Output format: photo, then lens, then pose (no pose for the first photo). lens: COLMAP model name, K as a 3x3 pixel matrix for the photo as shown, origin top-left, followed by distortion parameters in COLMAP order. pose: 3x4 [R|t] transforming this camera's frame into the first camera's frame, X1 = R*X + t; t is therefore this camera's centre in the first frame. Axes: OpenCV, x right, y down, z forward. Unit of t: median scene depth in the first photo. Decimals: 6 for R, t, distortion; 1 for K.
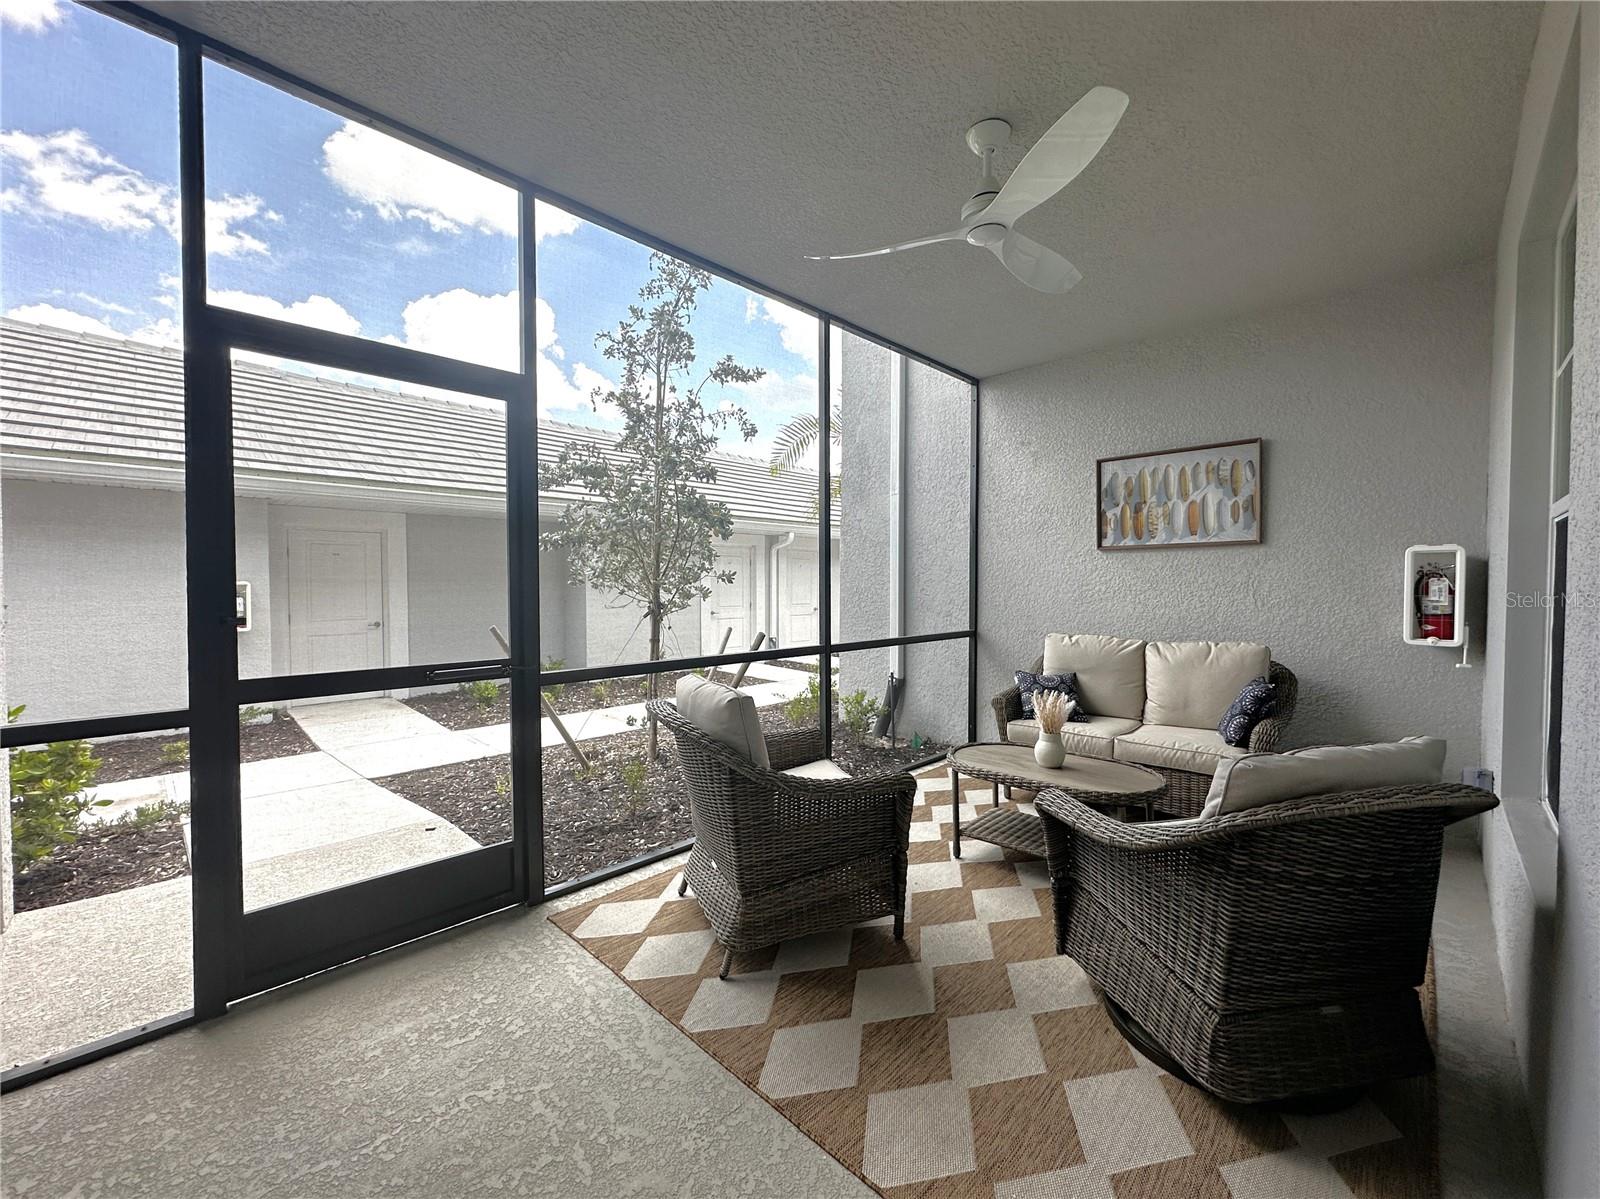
lens RADIAL K [[643.3, 0, 794.9], [0, 643.3, 597.9], [0, 0, 1]] dist [-0.000366, 0.000137]
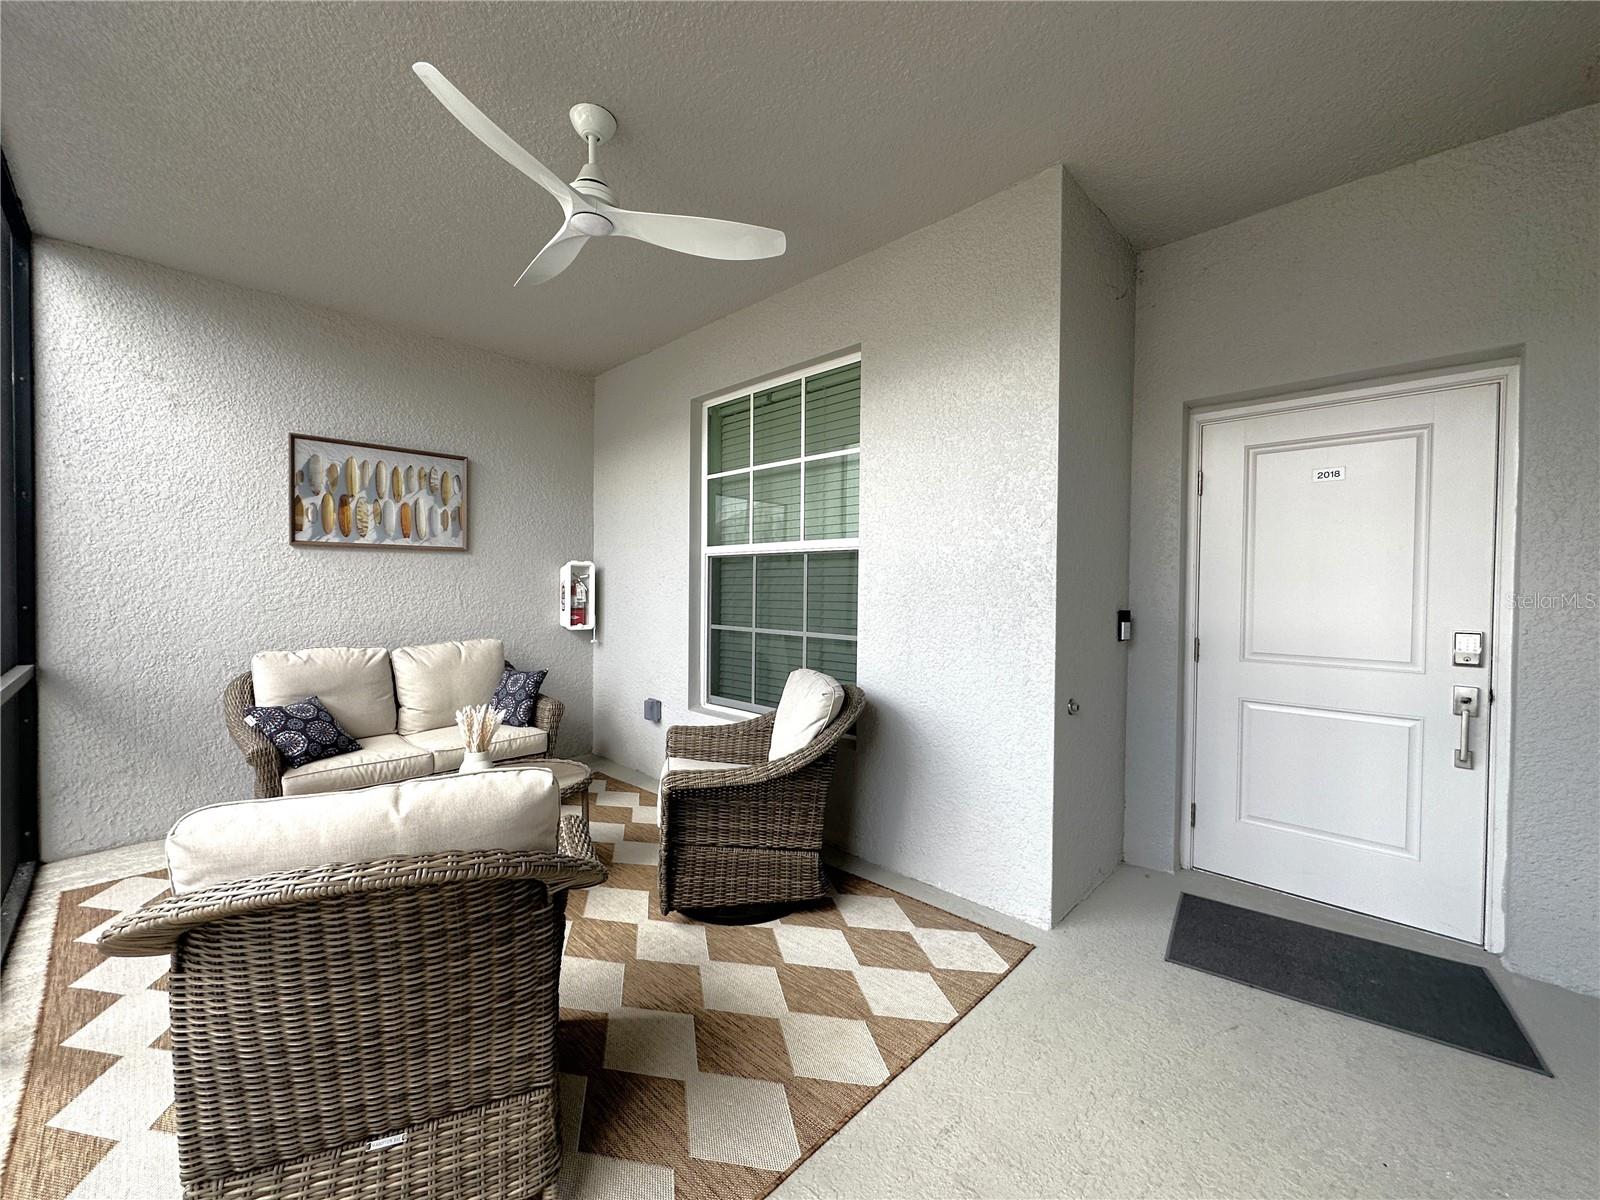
lens RADIAL K [[643.3, 0, 794.9], [0, 643.3, 598.4], [0, 0, 1]] dist [-0.000366, 0.000137]
pose [[-0.004556, -0.019032, 0.999808, -0.384621], [0.014863, 0.999707, 0.019098, -0.014064], [-0.999879, 0.014947, -0.004271, 0.410501]]
